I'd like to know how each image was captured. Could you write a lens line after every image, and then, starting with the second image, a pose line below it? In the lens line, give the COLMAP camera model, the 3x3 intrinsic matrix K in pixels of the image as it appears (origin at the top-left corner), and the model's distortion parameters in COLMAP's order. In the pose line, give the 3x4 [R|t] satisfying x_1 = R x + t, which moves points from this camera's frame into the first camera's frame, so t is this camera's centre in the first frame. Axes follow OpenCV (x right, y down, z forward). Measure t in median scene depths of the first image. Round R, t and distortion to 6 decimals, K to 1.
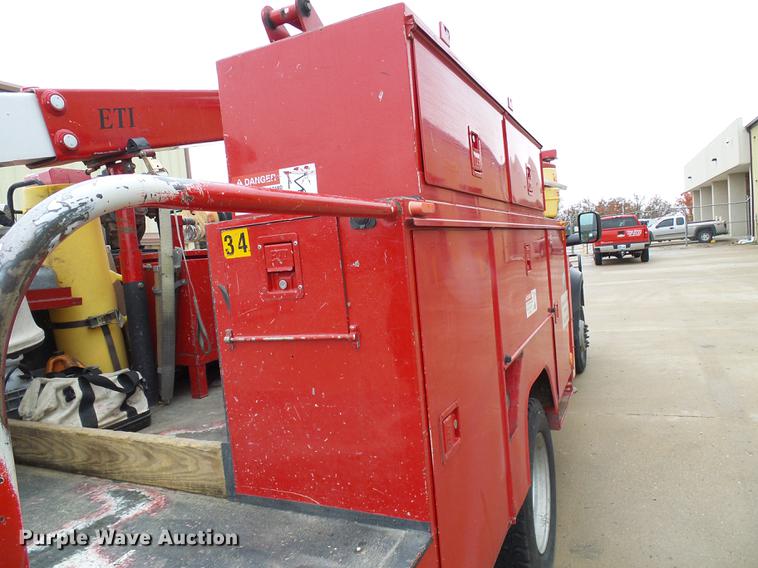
lens RADIAL K [[518.8, 0, 379.0], [0, 518.8, 284.0], [0, 0, 1]] dist [-0.006950, 0.005076]
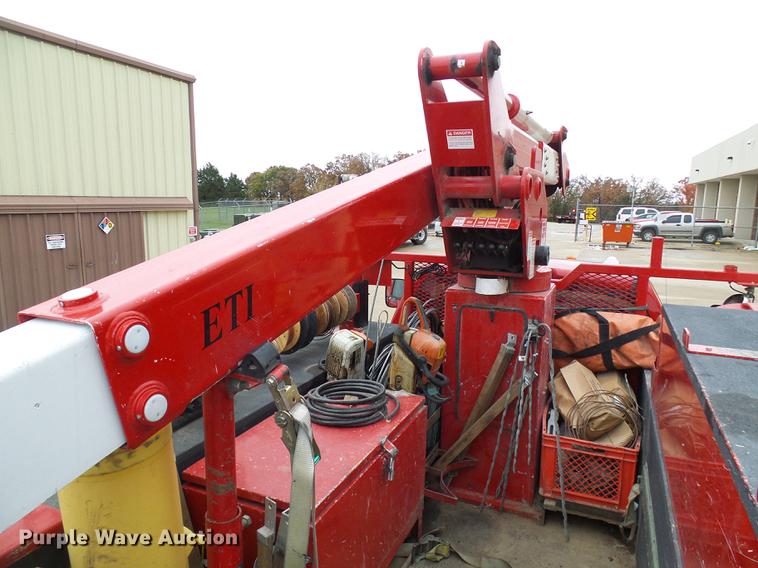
lens RADIAL K [[518.8, 0, 379.0], [0, 518.8, 284.0], [0, 0, 1]] dist [-0.006950, 0.005076]
pose [[0.994412, 0.097327, 0.040897, -0.375391], [-0.100710, 0.990748, 0.090972, -0.413772], [-0.031665, -0.094582, 0.995013, 0.462783]]
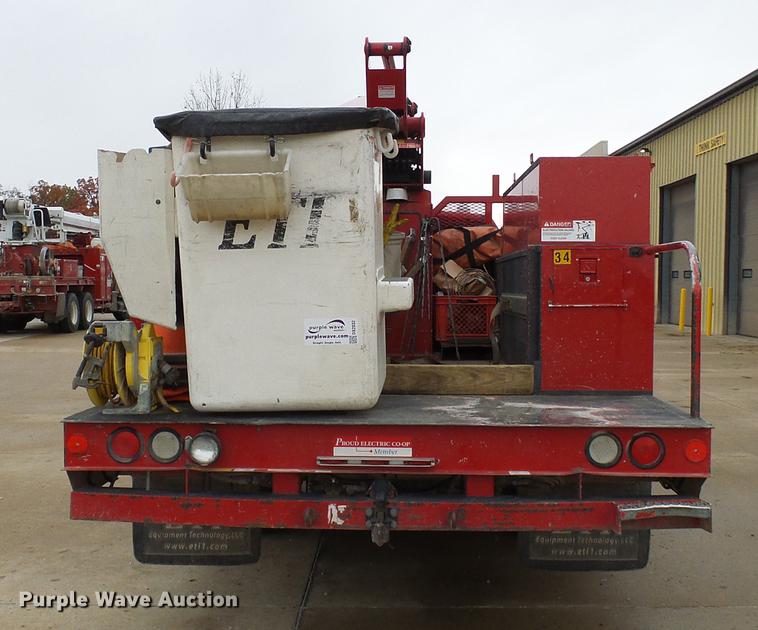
lens RADIAL K [[960.9, 0, 379.2], [0, 960.9, 331.9], [0, 0, 1]] dist [-0.001554, -0.007201]
pose [[0.910834, 0.072655, 0.406327, -1.333168], [-0.059270, 0.997207, -0.045450, 0.232335], [-0.408495, 0.017315, 0.912597, -1.147167]]
